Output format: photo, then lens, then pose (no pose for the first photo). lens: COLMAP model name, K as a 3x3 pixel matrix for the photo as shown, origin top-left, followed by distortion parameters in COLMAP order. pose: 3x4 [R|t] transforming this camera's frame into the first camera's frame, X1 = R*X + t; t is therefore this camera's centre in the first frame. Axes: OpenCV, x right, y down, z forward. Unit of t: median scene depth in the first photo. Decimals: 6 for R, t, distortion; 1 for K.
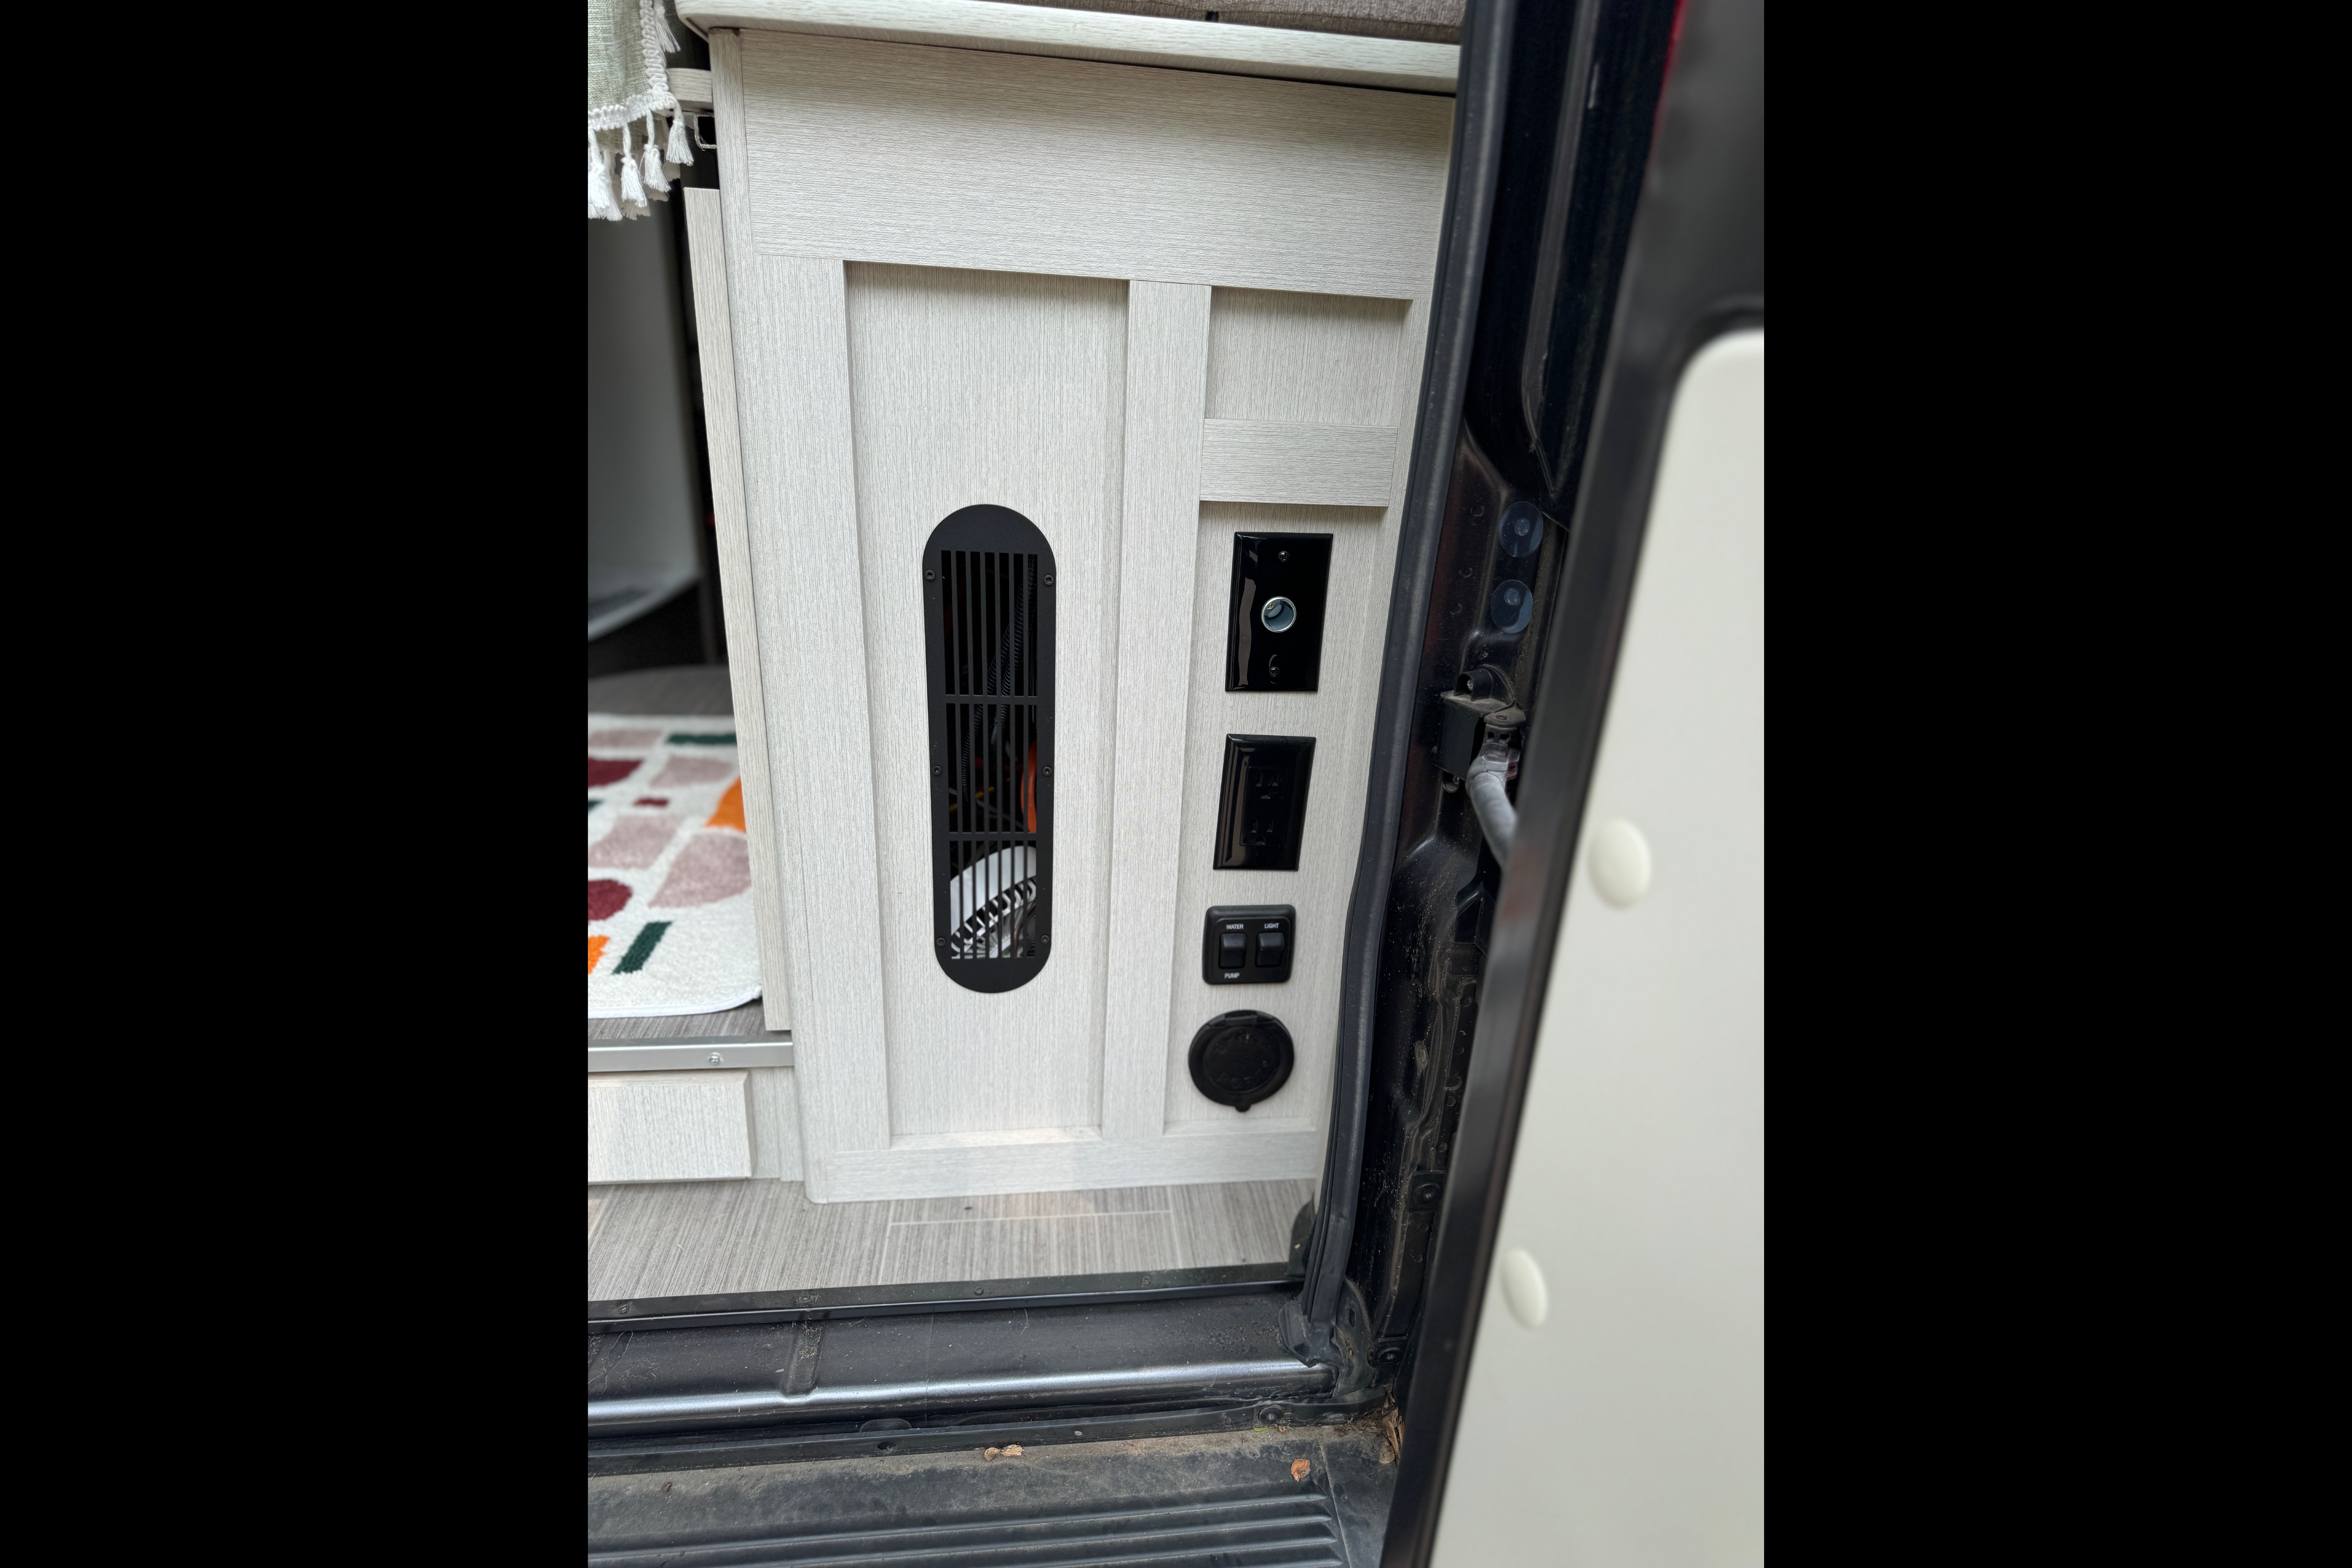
lens RADIAL K [[1131.9, 0, 1193.9], [0, 1131.9, 793.5], [0, 0, 1]] dist [0.014559, -0.000373]
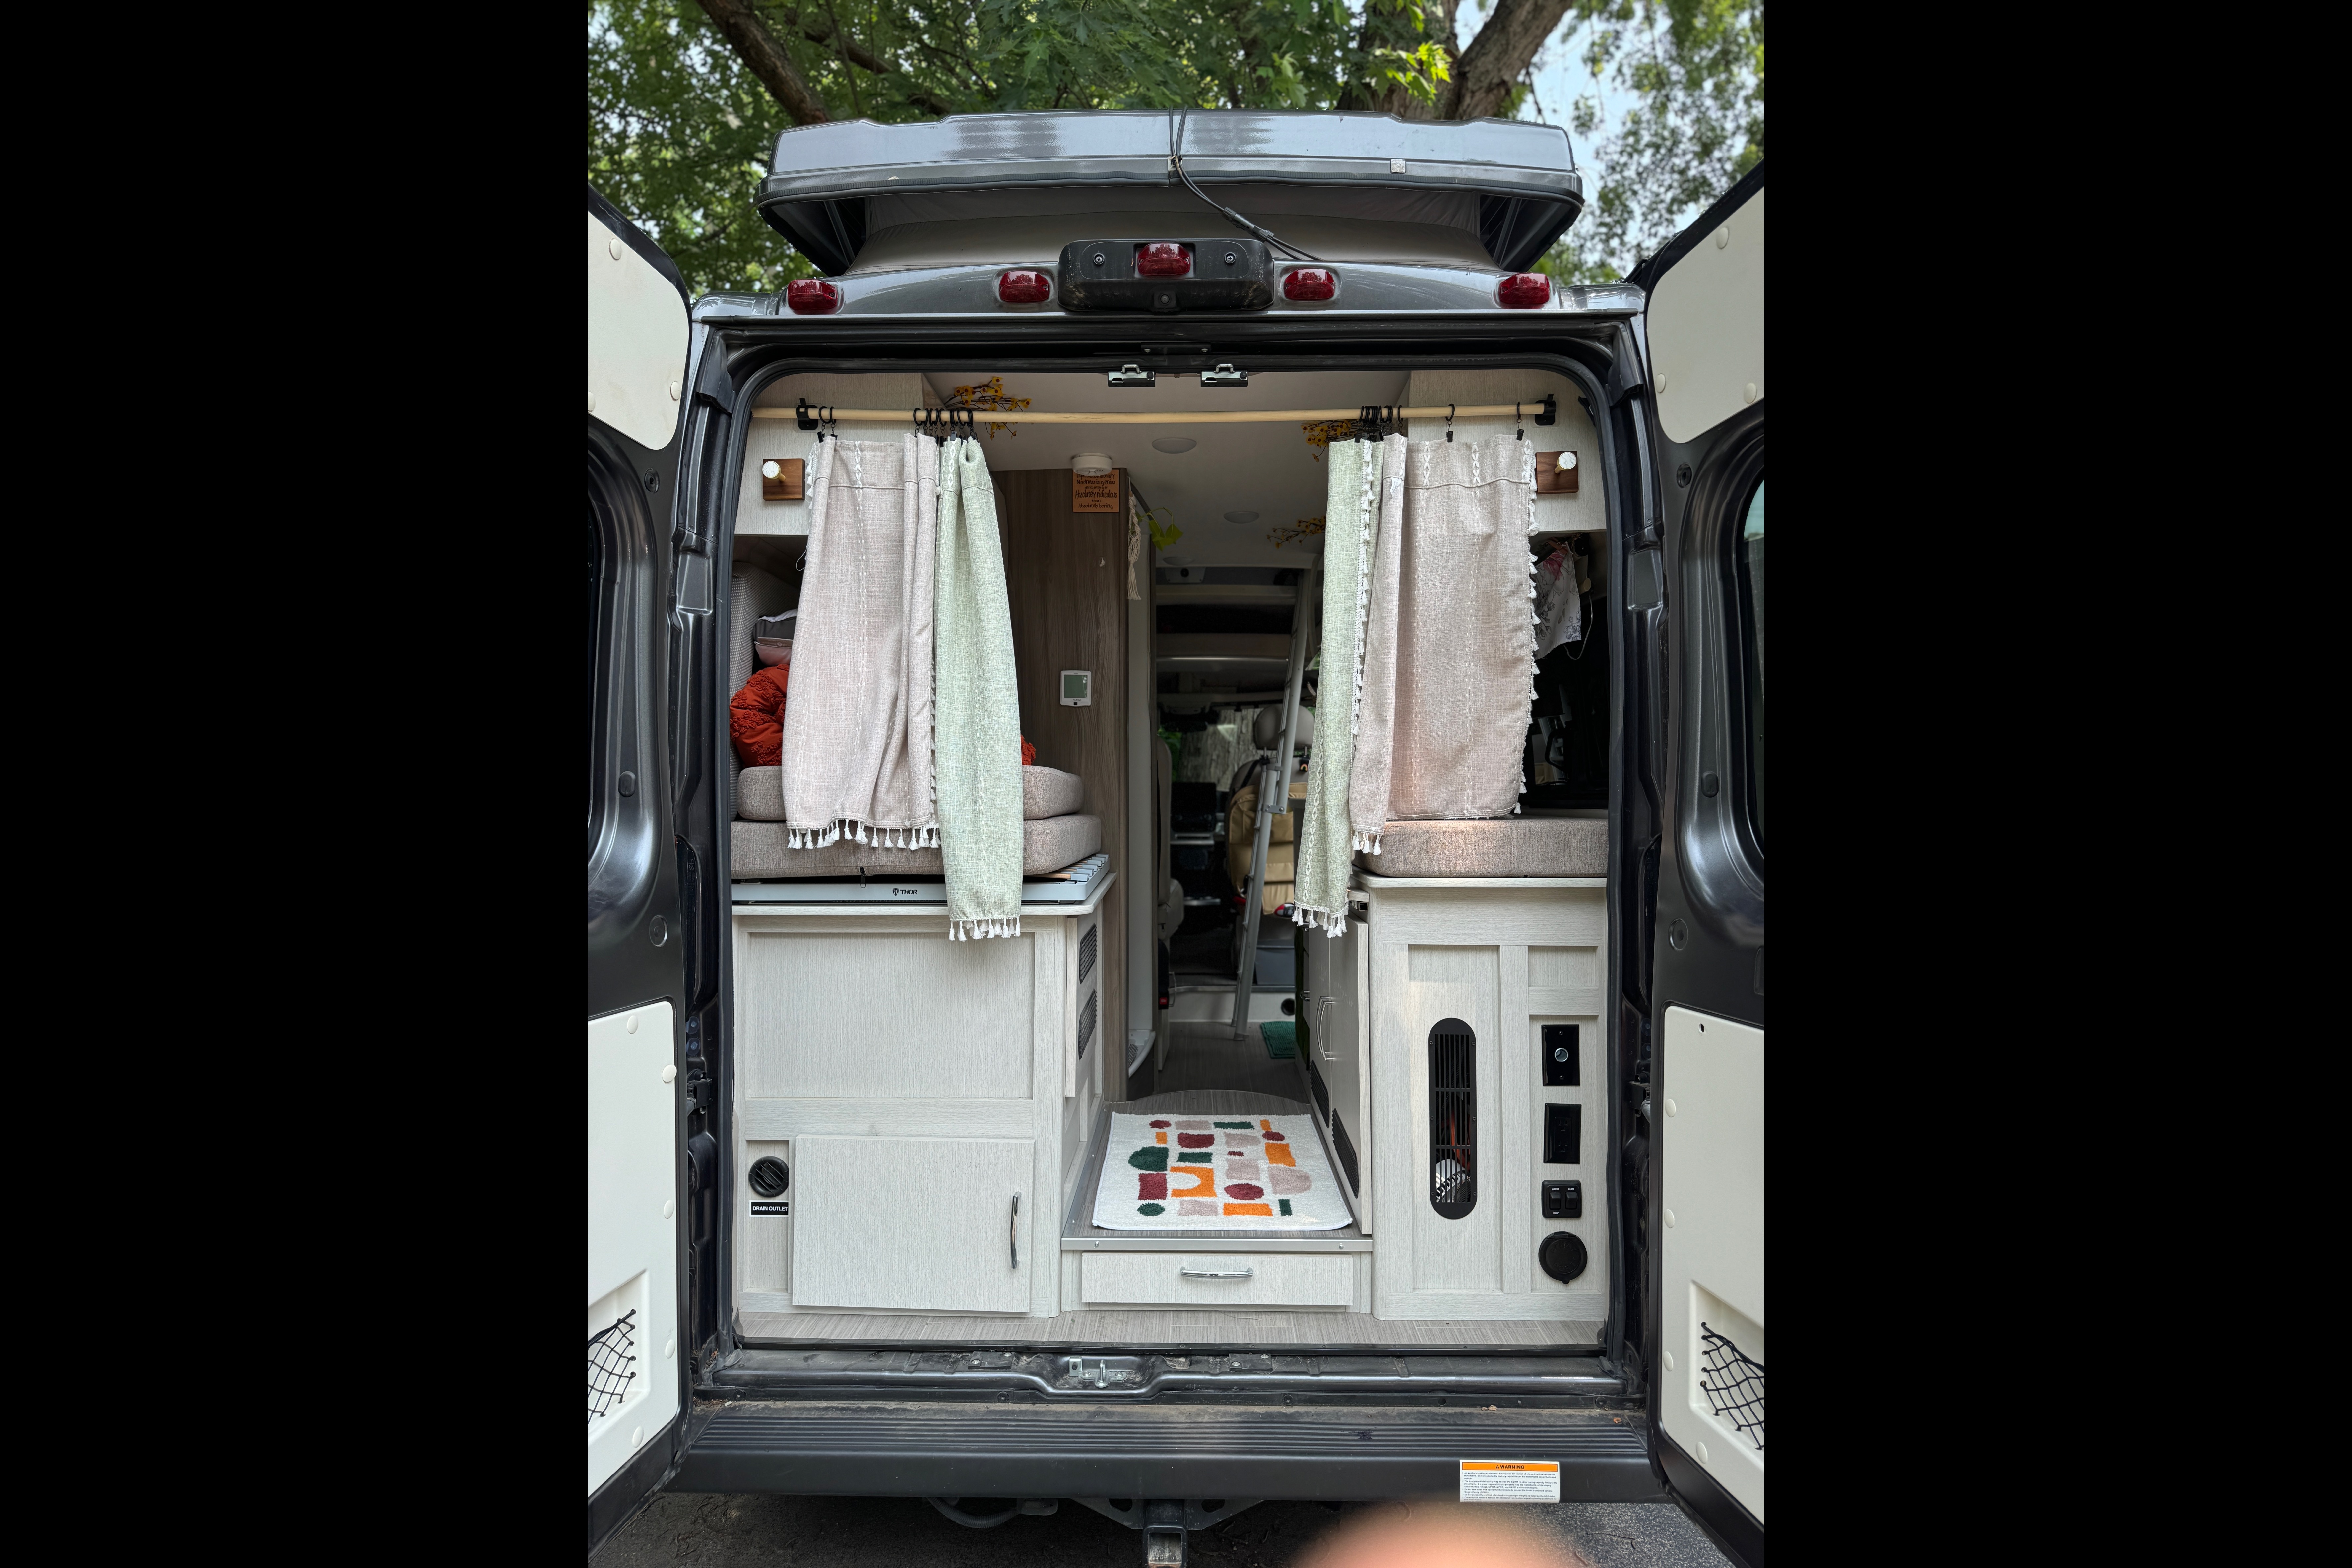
lens RADIAL K [[1131.9, 0, 1193.9], [0, 1131.9, 793.5], [0, 0, 1]] dist [0.014559, -0.000373]
pose [[0.987990, -0.062153, -0.141463, -0.342524], [0.005895, 0.930027, -0.367443, 0.229878], [0.154402, 0.362197, 0.919224, -1.696339]]
